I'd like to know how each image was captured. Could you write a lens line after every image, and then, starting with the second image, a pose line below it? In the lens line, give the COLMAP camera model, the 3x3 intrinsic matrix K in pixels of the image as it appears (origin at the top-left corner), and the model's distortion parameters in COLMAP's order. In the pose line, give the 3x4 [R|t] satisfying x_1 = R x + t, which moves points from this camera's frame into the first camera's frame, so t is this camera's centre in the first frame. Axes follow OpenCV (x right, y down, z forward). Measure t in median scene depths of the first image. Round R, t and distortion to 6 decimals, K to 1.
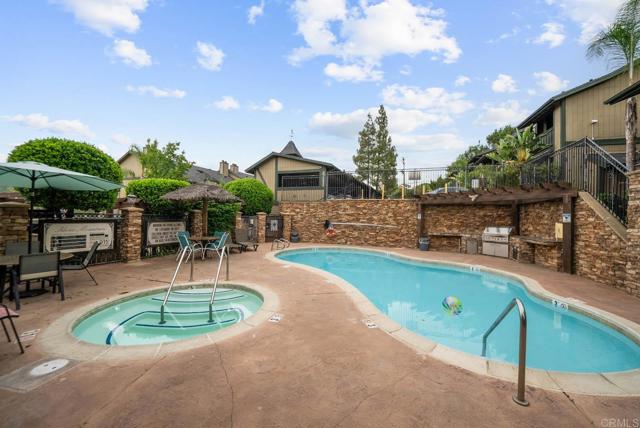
lens RADIAL K [[245.3, 0, 320.5], [0, 245.3, 216.9], [0, 0, 1]] dist [0.001785, -0.000020]
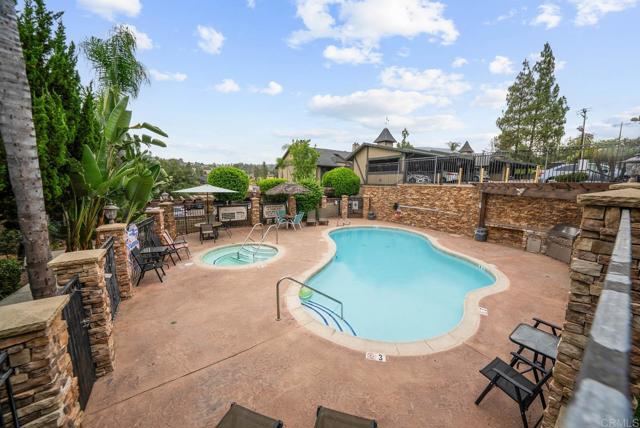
lens RADIAL K [[221.7, 0, 320.5], [0, 221.7, 213.6], [0, 0, 1]] dist [-0.004474, 0.000214]
pose [[0.813314, 0.065981, -0.578072, 0.339037], [0.007049, 0.992359, 0.123185, -0.067817], [0.581783, -0.104263, 0.806634, -0.045628]]
